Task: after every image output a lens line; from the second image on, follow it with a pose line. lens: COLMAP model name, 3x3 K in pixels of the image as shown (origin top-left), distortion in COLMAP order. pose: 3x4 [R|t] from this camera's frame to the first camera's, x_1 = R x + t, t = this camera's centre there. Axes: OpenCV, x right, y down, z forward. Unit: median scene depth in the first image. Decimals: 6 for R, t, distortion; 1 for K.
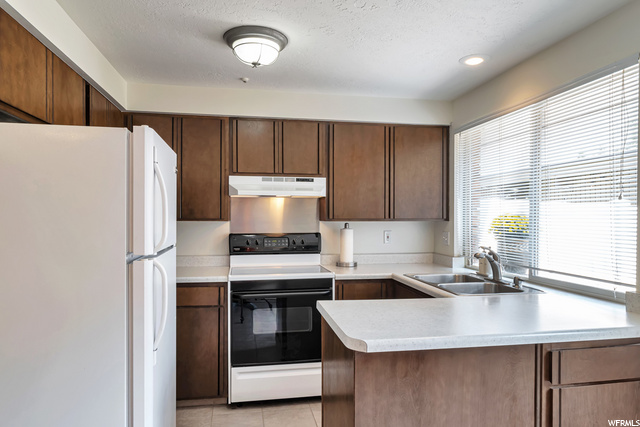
lens RADIAL K [[425.7, 0, 320.0], [0, 425.7, 213.5], [0, 0, 1]] dist [-0.002230, -0.001914]
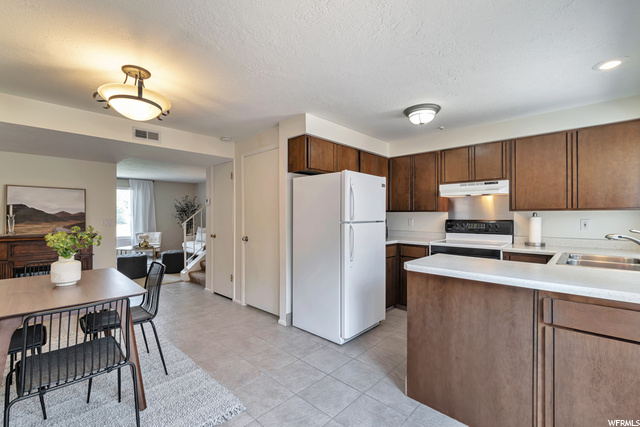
lens RADIAL K [[276.9, 0, 320.0], [0, 276.9, 213.5], [0, 0, 1]] dist [0.000355, 0.000035]
pose [[0.593114, -0.006594, -0.805091, 0.389094], [0.006328, 0.999974, -0.003529, 0.026278], [0.805093, -0.003002, 0.593140, -0.042589]]
